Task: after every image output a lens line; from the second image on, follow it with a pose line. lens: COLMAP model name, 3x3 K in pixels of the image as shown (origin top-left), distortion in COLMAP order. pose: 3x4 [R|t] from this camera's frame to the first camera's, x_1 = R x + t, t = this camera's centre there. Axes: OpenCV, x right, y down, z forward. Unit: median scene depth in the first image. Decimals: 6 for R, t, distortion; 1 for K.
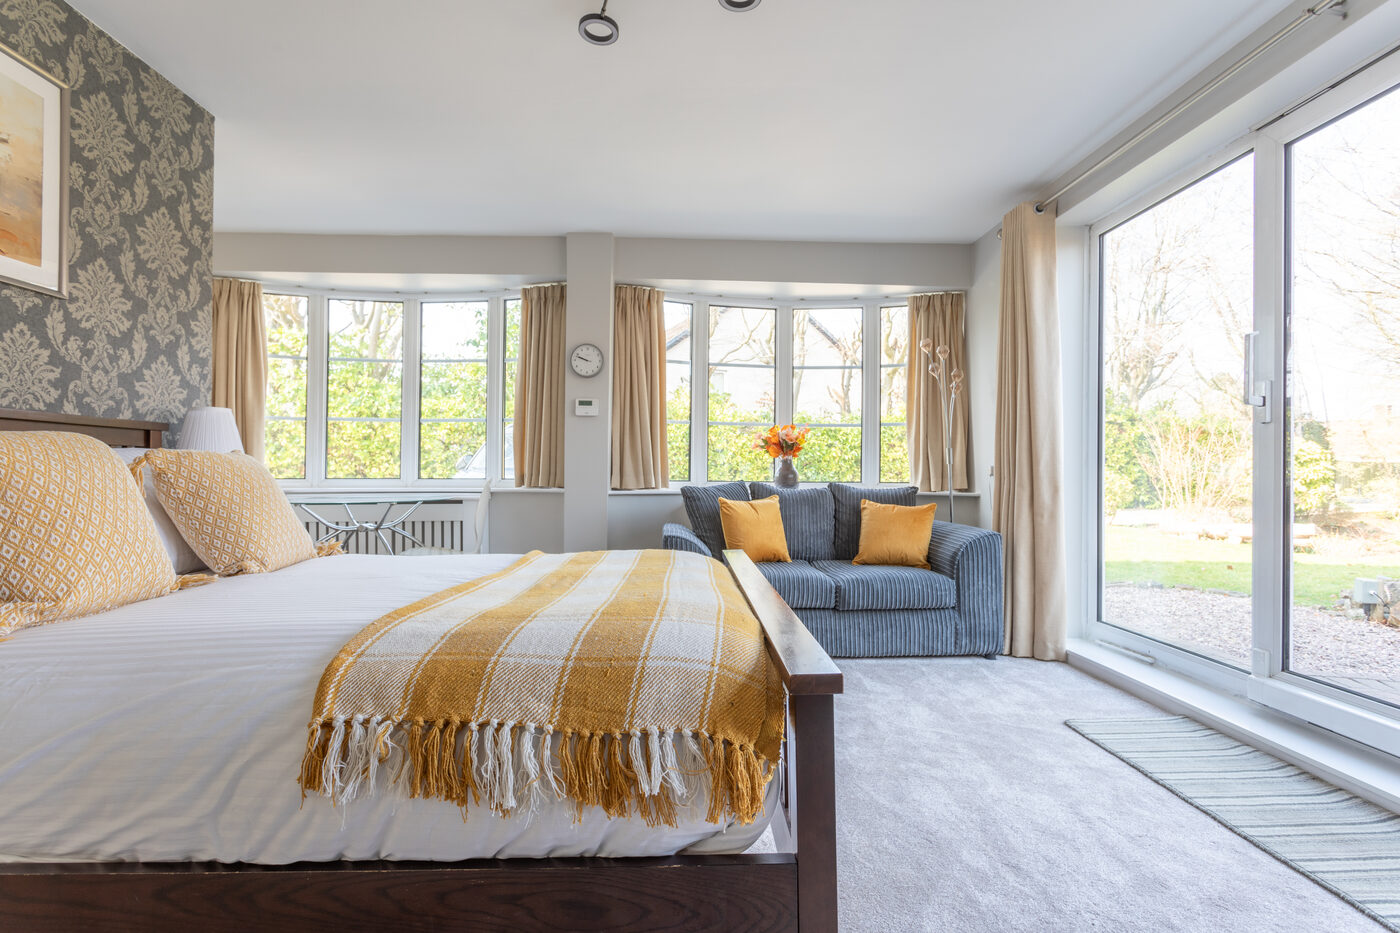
lens RADIAL K [[697.7, 0, 691.8], [0, 697.7, 469.8], [0, 0, 1]] dist [-0.007055, 0.002251]
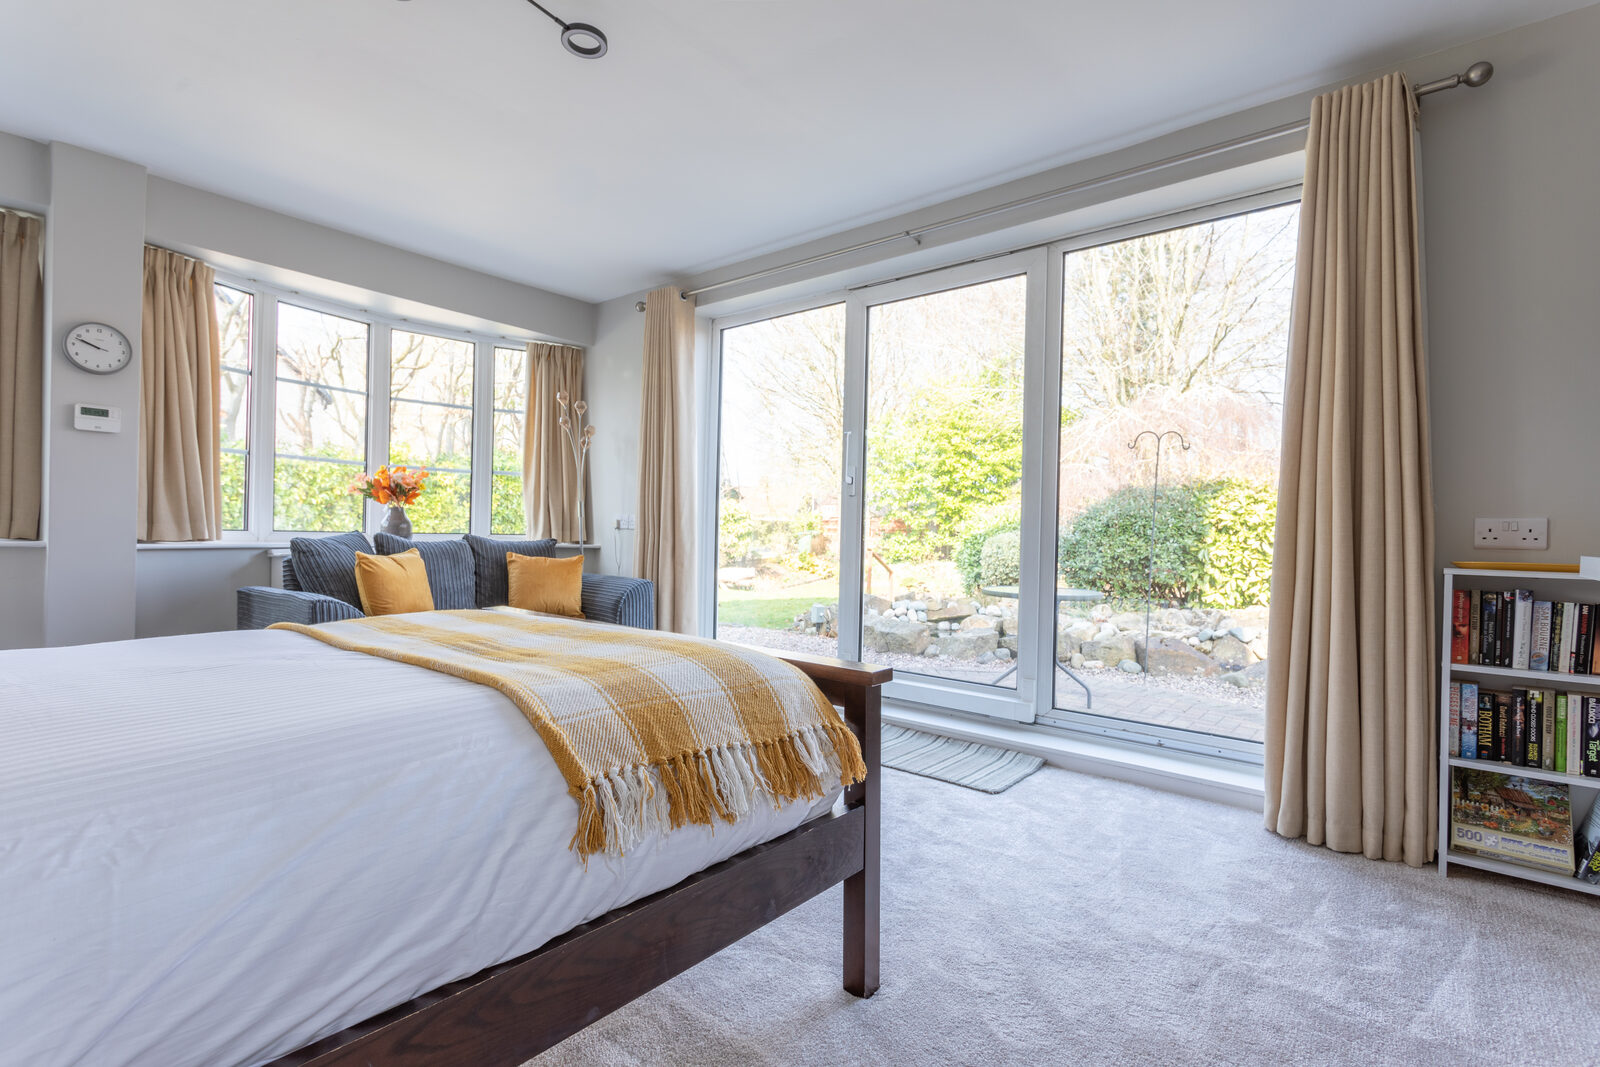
lens RADIAL K [[757.3, 0, 796.3], [0, 757.3, 535.6], [0, 0, 1]] dist [0.000990, 0.000770]
pose [[0.668674, 0.004974, 0.743539, -0.238936], [-0.020270, 0.999728, 0.011540, 0.000102], [-0.743279, -0.022788, 0.668593, 0.018108]]
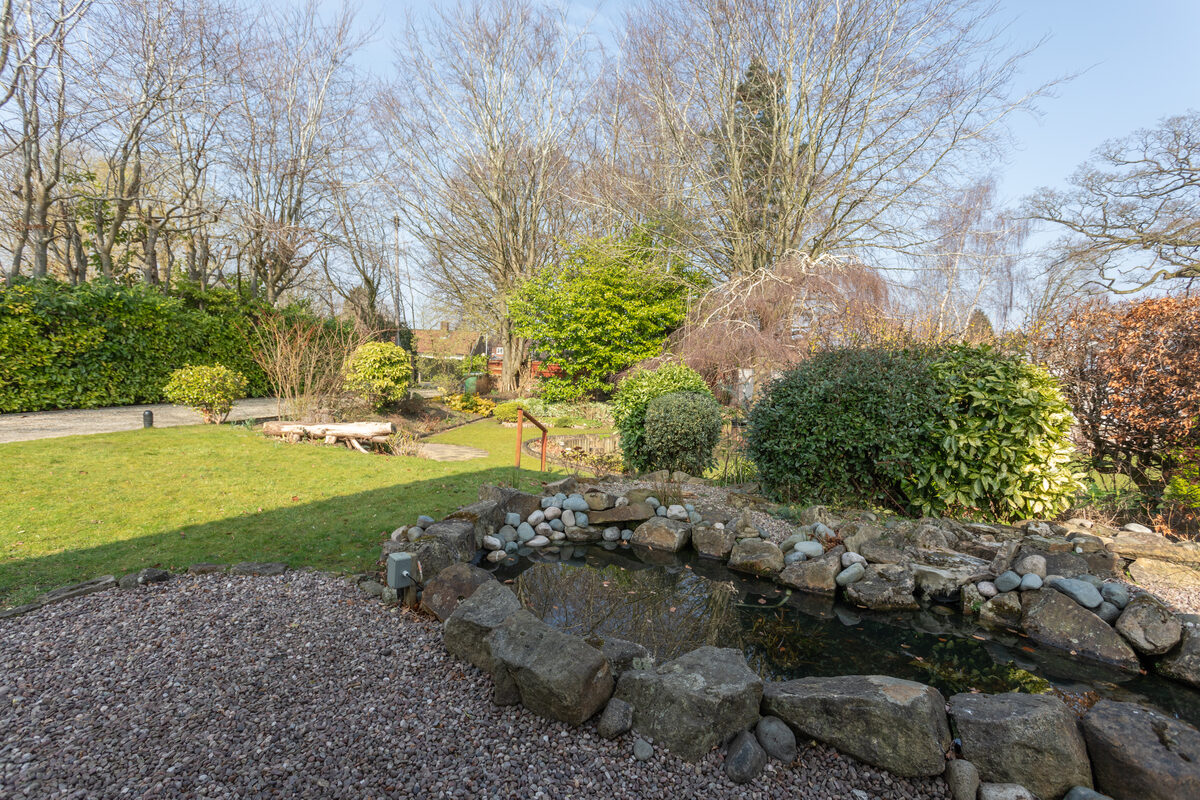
lens RADIAL K [[568.0, 0, 597.3], [0, 568.0, 398.8], [0, 0, 1]] dist [0.000990, 0.000770]
pose [[0.501736, -0.023608, 0.864698, 0.668869], [-0.046846, 0.997419, 0.054413, -0.070414], [-0.863751, -0.067808, 0.499335, 0.629917]]
